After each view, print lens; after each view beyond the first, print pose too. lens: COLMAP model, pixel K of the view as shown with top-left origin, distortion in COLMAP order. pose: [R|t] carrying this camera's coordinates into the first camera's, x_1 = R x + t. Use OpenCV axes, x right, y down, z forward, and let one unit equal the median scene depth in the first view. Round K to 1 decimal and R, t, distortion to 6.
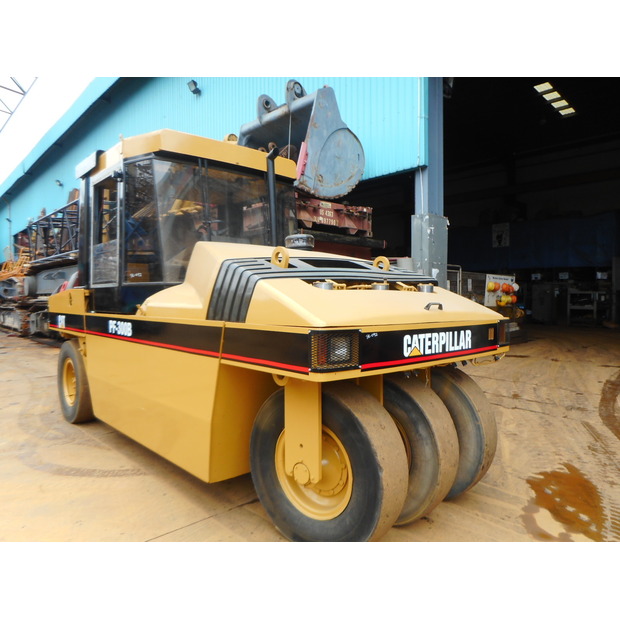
lens RADIAL K [[473.5, 0, 298.0], [0, 473.5, 309.7], [0, 0, 1]] dist [-0.013191, -0.010529]
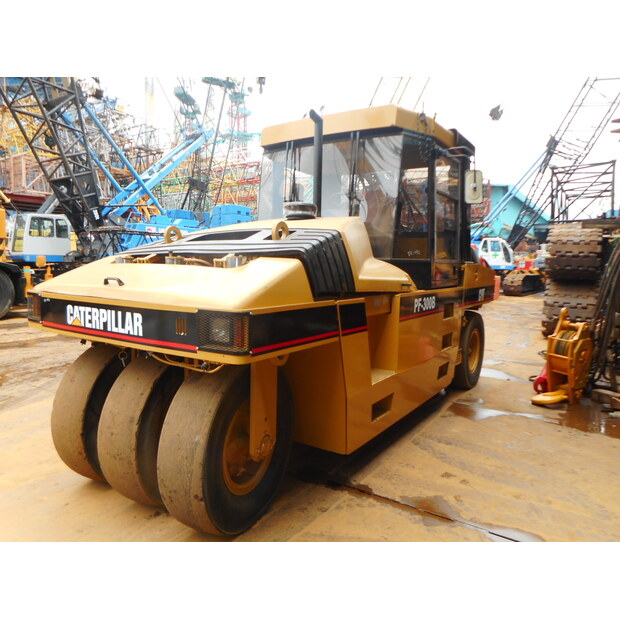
lens RADIAL K [[469.0, 0, 310.3], [0, 469.0, 322.9], [0, 0, 1]] dist [0.001538, 0.001909]
pose [[0.241537, 0.115814, -0.963456, 1.274483], [-0.047257, 0.993078, 0.107528, -0.043470], [0.969240, 0.019558, 0.245339, 1.144479]]
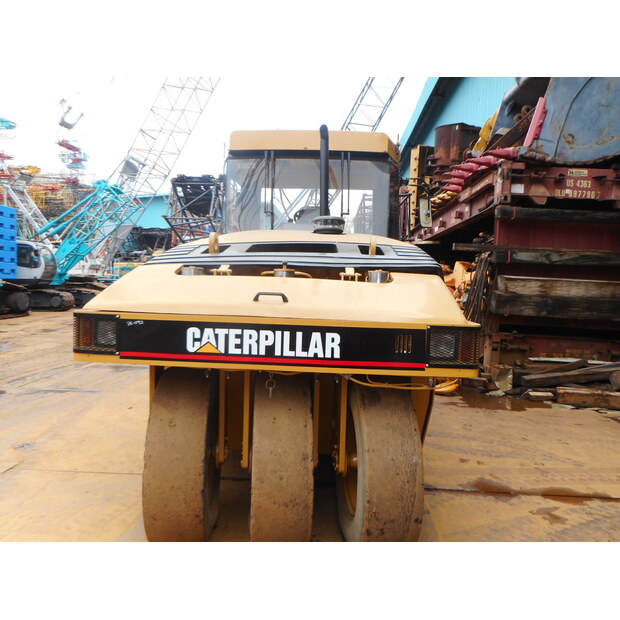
lens RADIAL K [[473.5, 0, 298.0], [0, 473.5, 309.7], [0, 0, 1]] dist [-0.013191, -0.010529]
pose [[0.710146, 0.056427, -0.701789, 0.873624], [-0.047730, 0.998348, 0.031973, -0.013880], [0.702434, 0.010791, 0.711667, 0.464466]]
